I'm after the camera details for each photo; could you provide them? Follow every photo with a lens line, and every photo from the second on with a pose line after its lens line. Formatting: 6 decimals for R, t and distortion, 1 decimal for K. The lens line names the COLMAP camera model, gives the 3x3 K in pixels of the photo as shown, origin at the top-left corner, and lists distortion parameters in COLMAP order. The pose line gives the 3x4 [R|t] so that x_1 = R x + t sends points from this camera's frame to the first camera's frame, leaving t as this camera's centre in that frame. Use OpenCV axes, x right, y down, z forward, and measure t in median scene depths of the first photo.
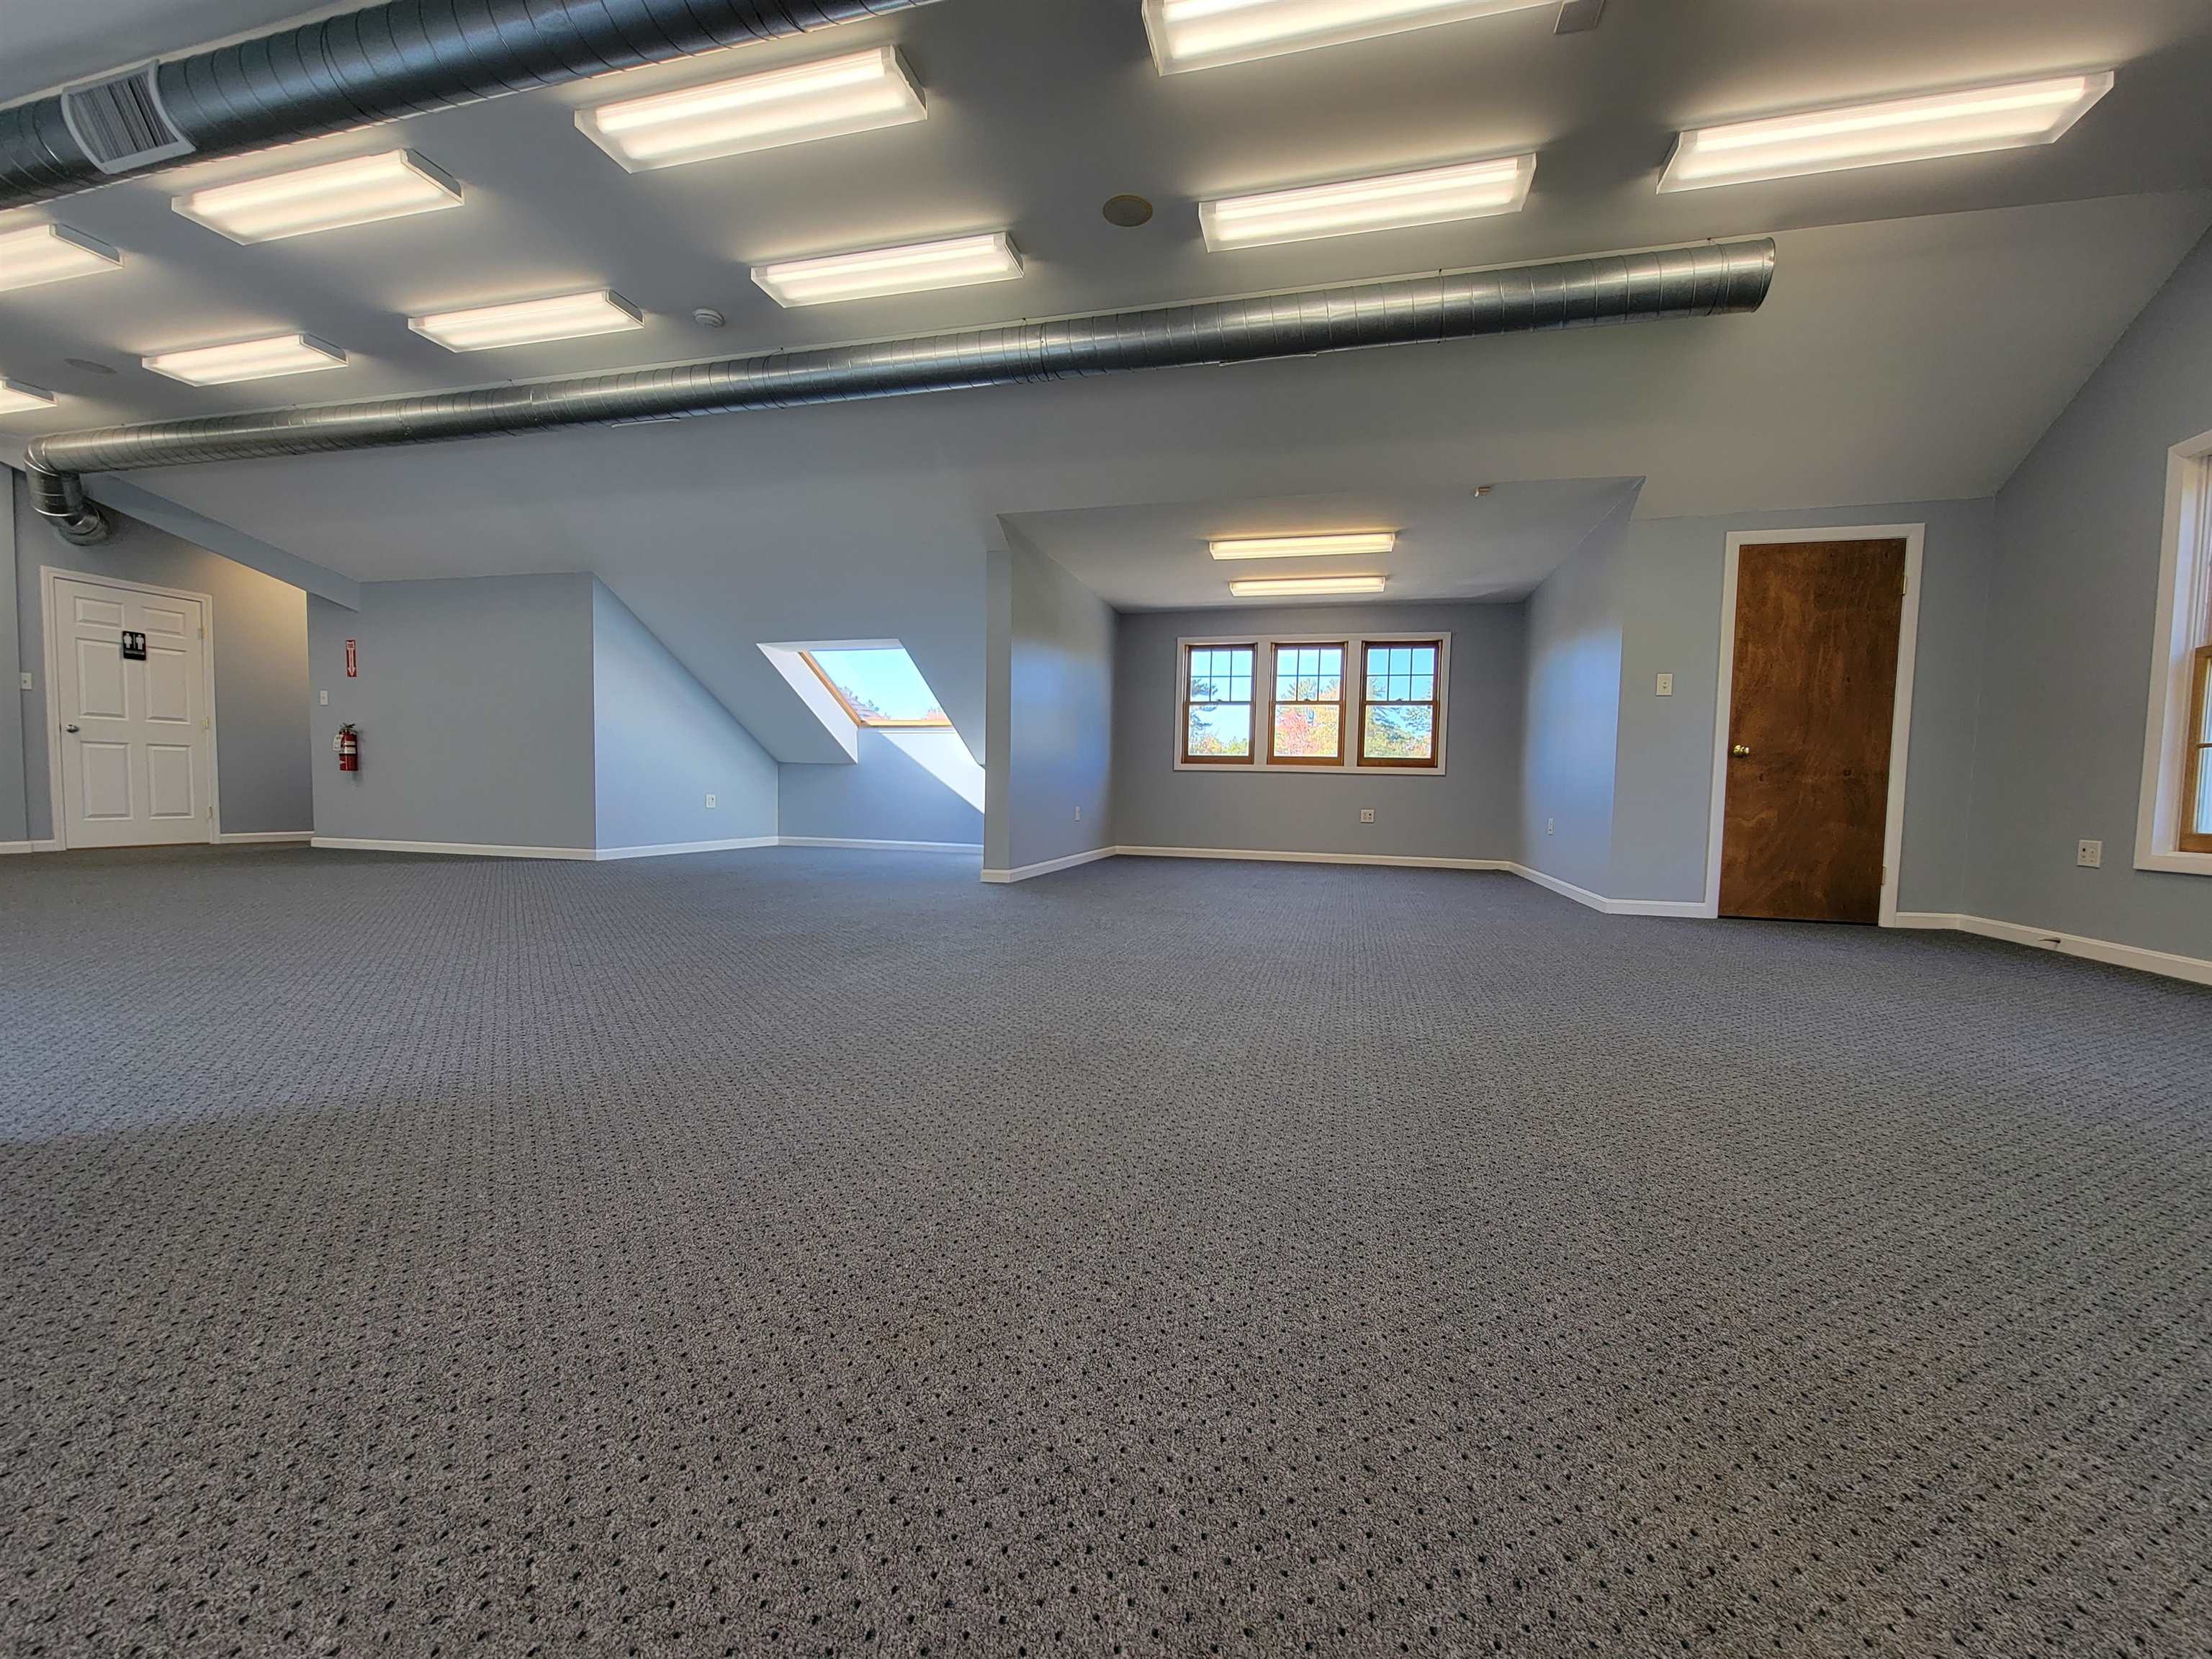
lens RADIAL K [[908.7, 0, 1109.8], [0, 908.7, 822.4], [0, 0, 1]] dist [-0.002034, -0.000364]
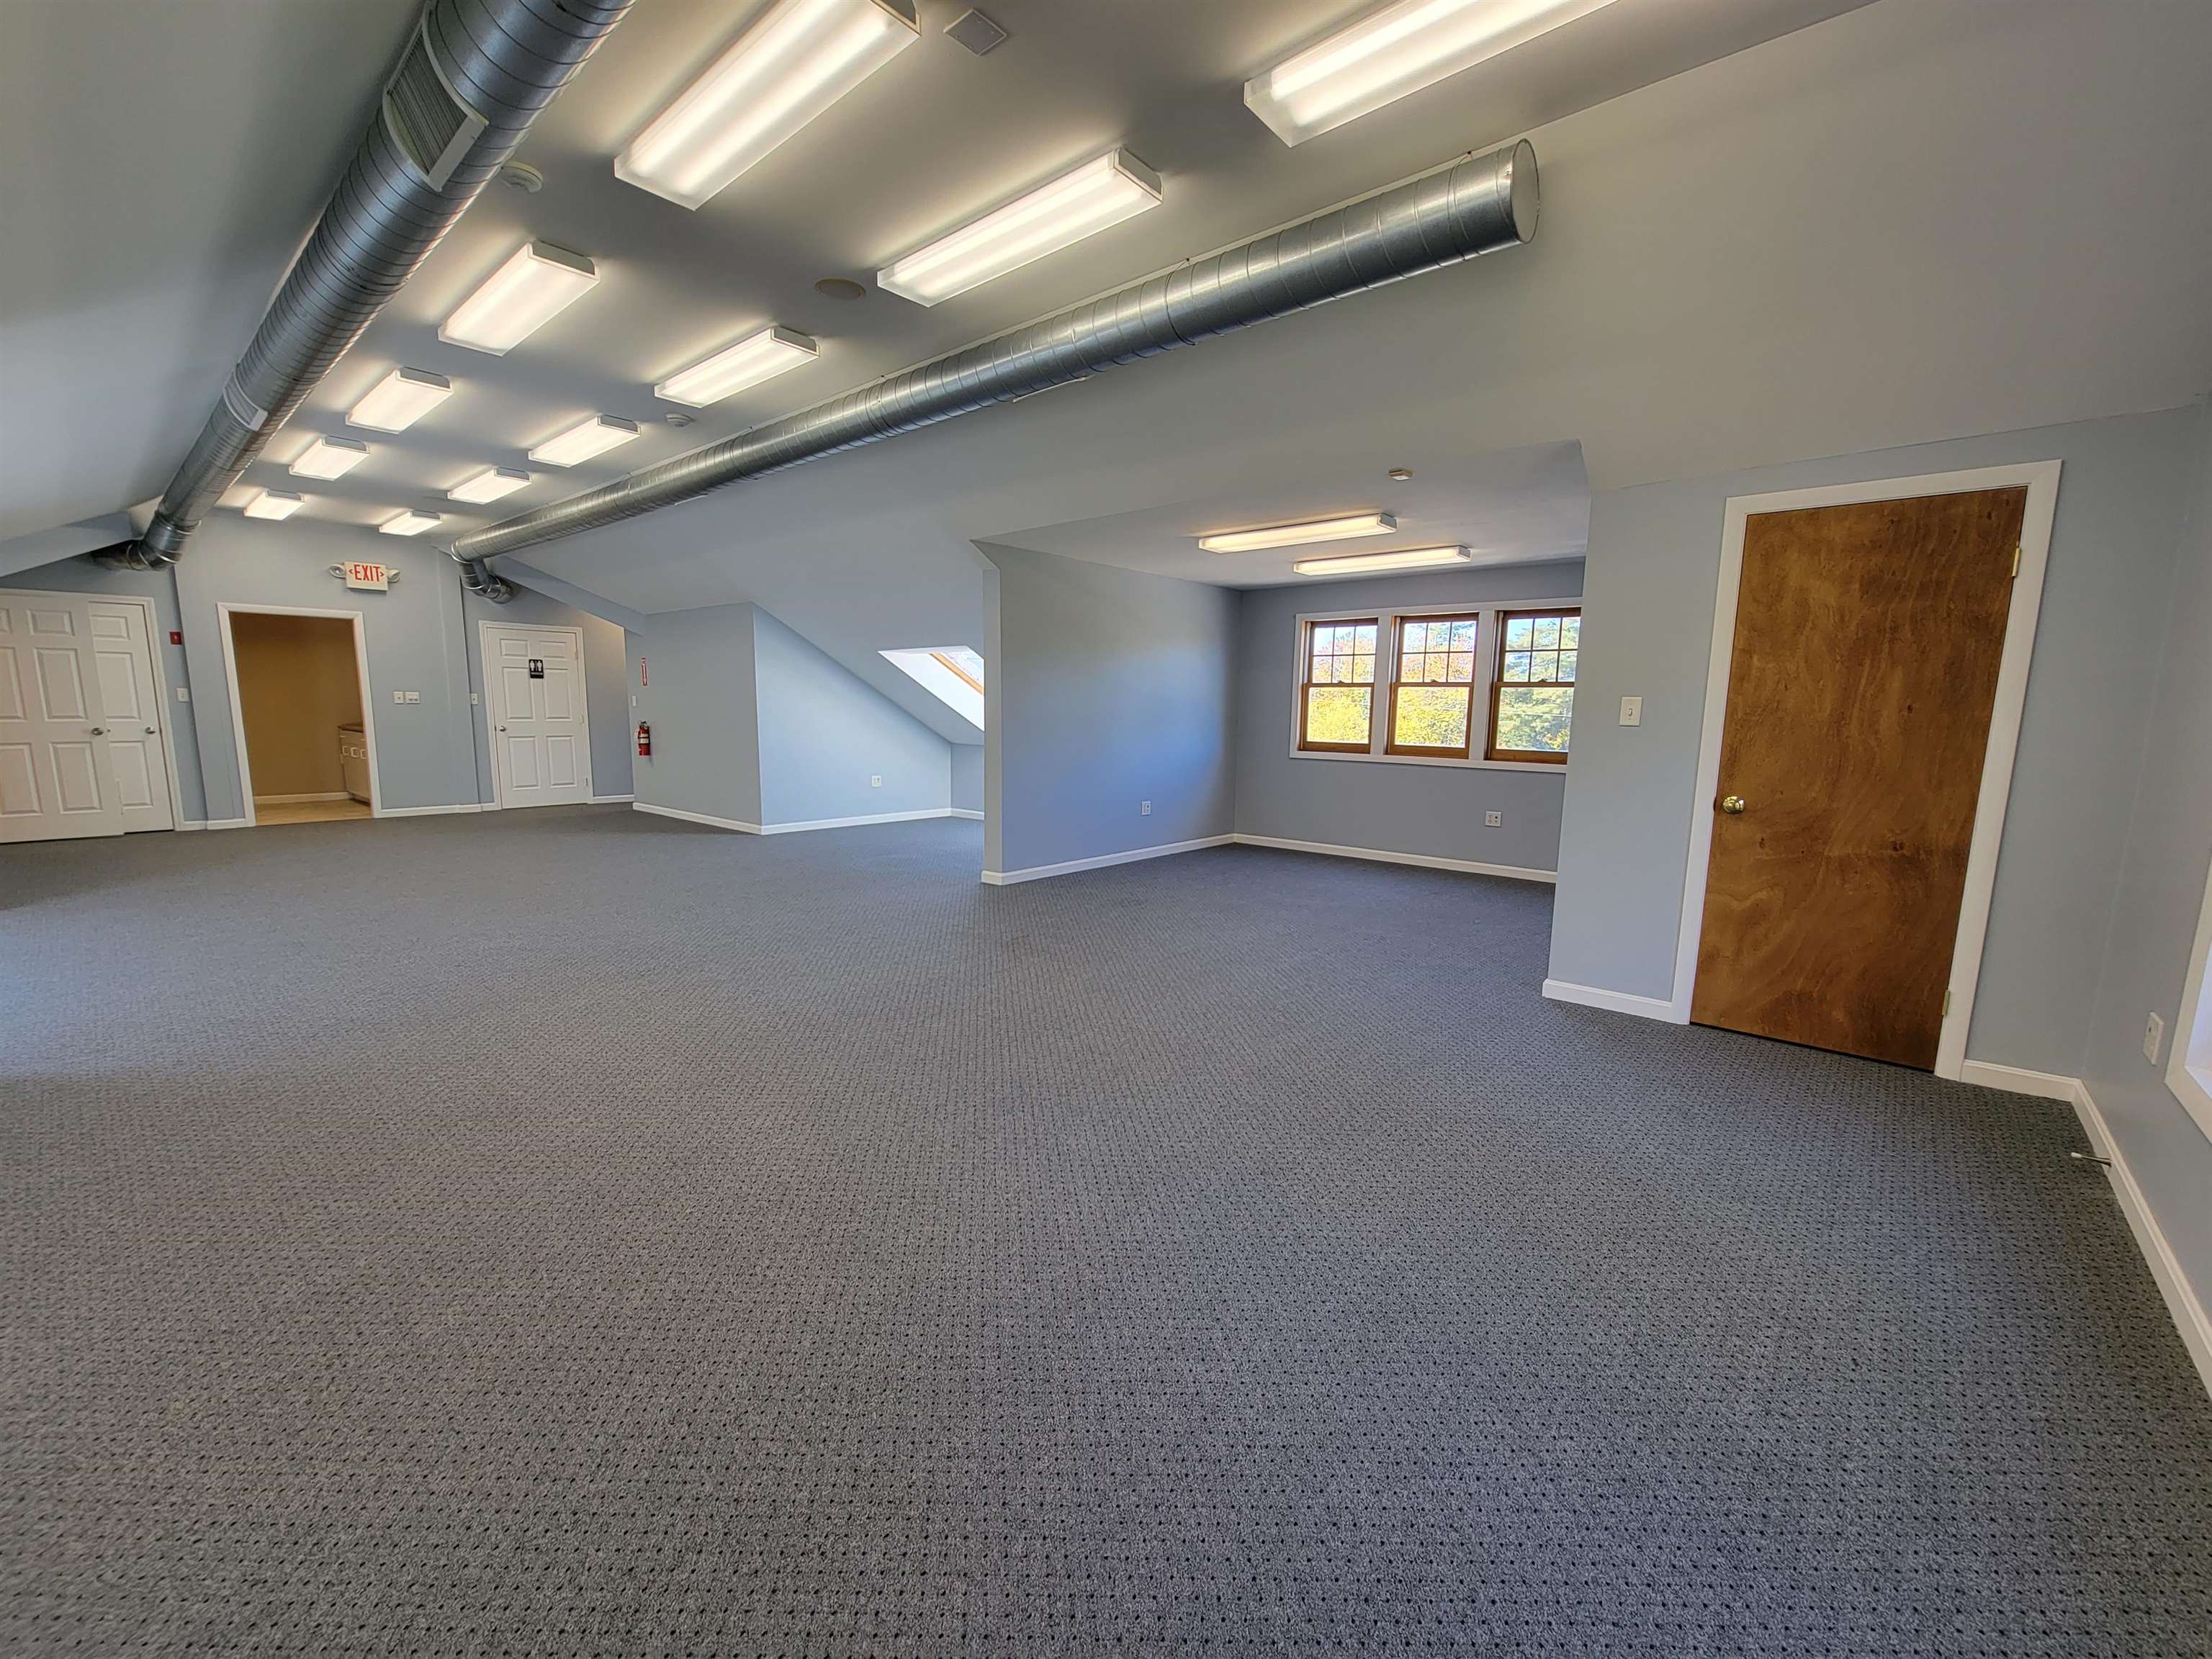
lens RADIAL K [[908.7, 0, 1082.2], [0, 908.7, 834.3], [0, 0, 1]] dist [-0.002034, -0.000364]
pose [[0.891130, 0.054998, -0.450403, 0.409609], [-0.014484, 0.995569, 0.092912, -0.084312], [0.453517, -0.076273, 0.887978, 0.086293]]
